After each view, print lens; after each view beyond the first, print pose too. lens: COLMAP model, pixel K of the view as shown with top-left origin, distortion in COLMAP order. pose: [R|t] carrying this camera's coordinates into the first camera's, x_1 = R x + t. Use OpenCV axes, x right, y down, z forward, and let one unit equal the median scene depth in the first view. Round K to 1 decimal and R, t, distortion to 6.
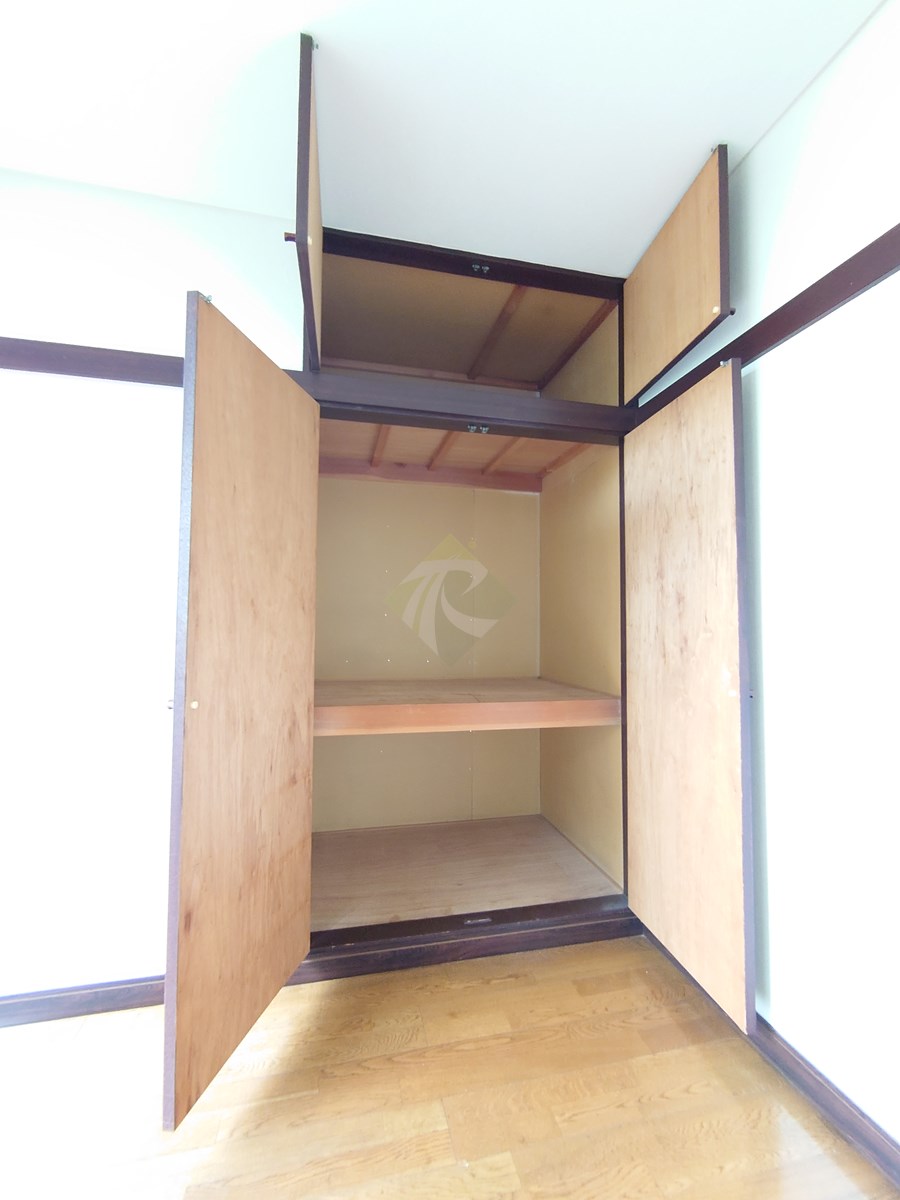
lens RADIAL K [[518.8, 0, 452.6], [0, 518.8, 601.2], [0, 0, 1]] dist [0.002990, -0.000964]
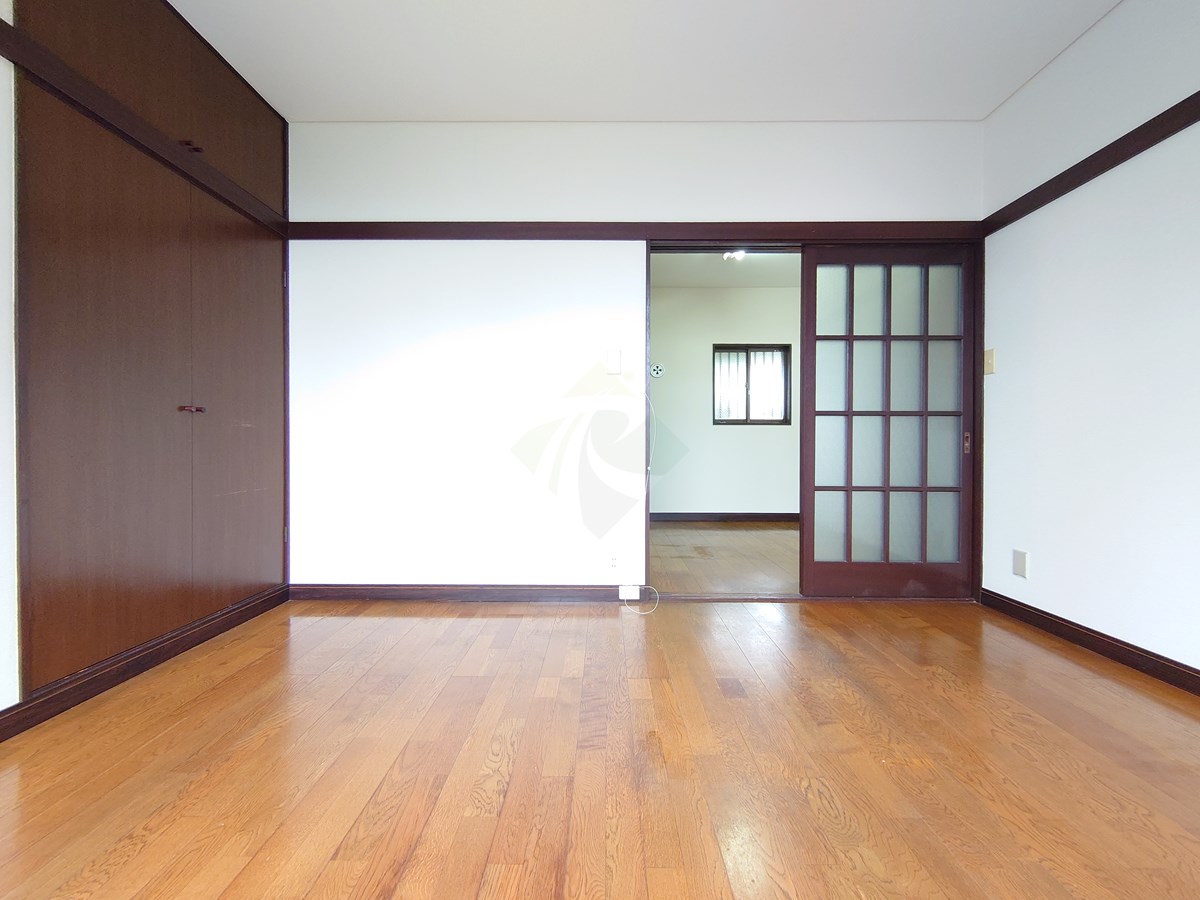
lens RADIAL K [[518.8, 0, 601.0], [0, 518.8, 447.8], [0, 0, 1]] dist [0.002990, -0.000964]
pose [[0.233343, -0.013427, 0.972302, -0.925003], [-0.037547, 0.999035, 0.022807, 0.189697], [-0.971669, -0.041829, 0.232614, -0.152887]]
